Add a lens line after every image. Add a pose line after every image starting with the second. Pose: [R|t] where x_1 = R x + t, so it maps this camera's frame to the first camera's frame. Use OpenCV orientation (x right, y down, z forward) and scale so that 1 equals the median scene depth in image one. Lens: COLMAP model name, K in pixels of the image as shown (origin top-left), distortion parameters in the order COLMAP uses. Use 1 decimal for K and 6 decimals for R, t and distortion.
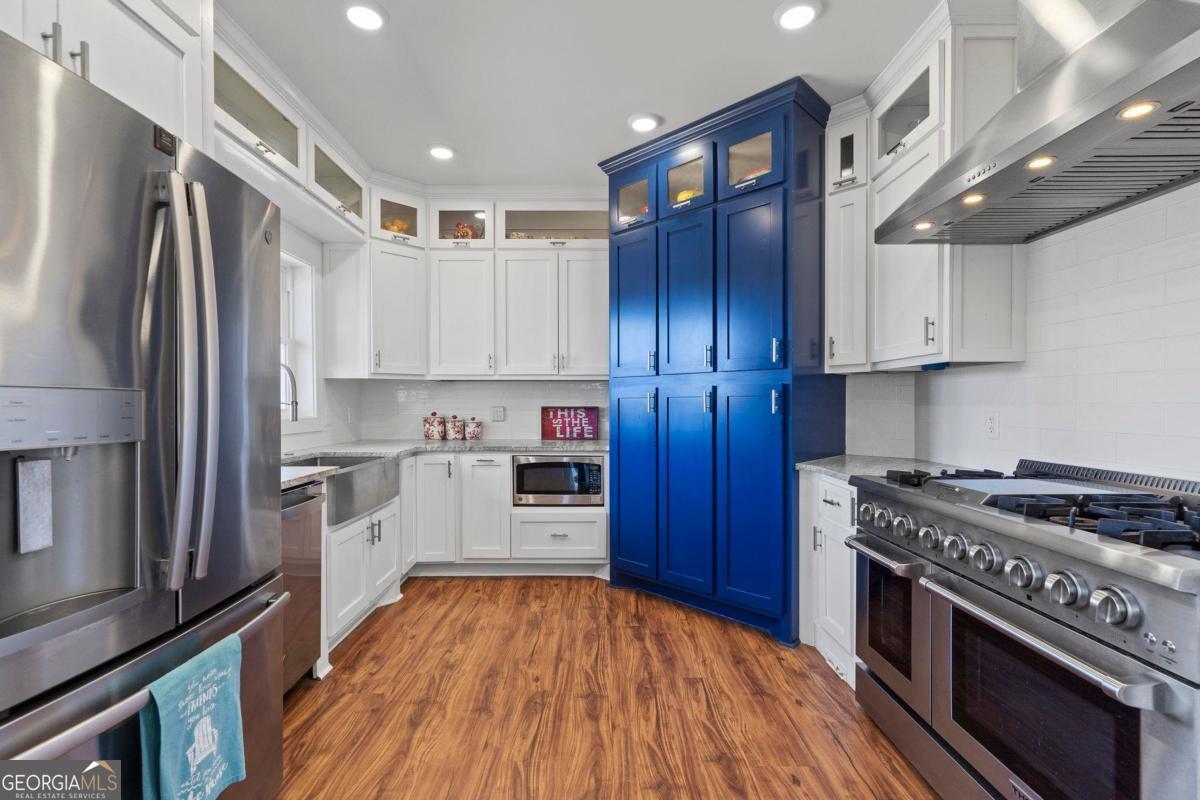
lens RADIAL K [[550.7, 0, 598.9], [0, 550.7, 403.9], [0, 0, 1]] dist [0.002813, -0.000122]
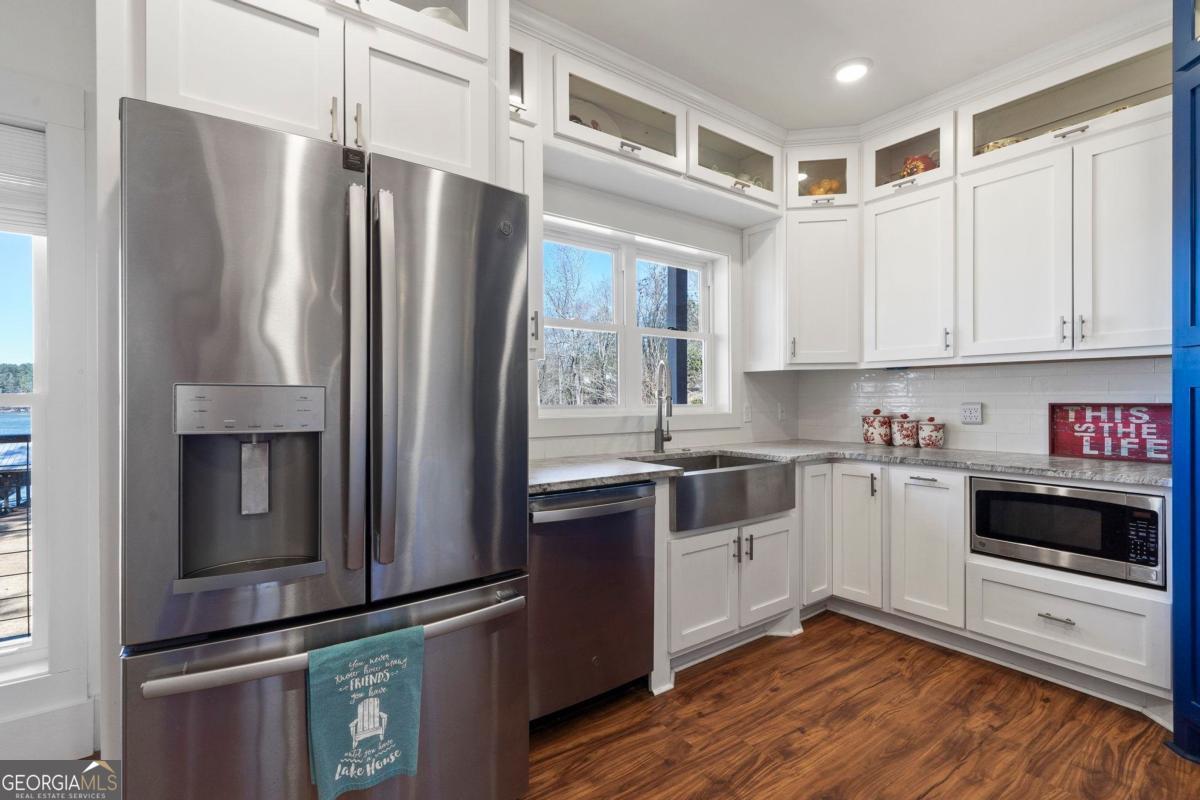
lens RADIAL K [[550.7, 0, 598.8], [0, 550.7, 399.9], [0, 0, 1]] dist [0.002813, -0.000122]
pose [[0.578917, -0.001126, -0.815386, 0.130085], [0.000989, 0.999999, -0.000679, 0.001391], [0.815386, -0.000413, 0.578917, 0.251357]]
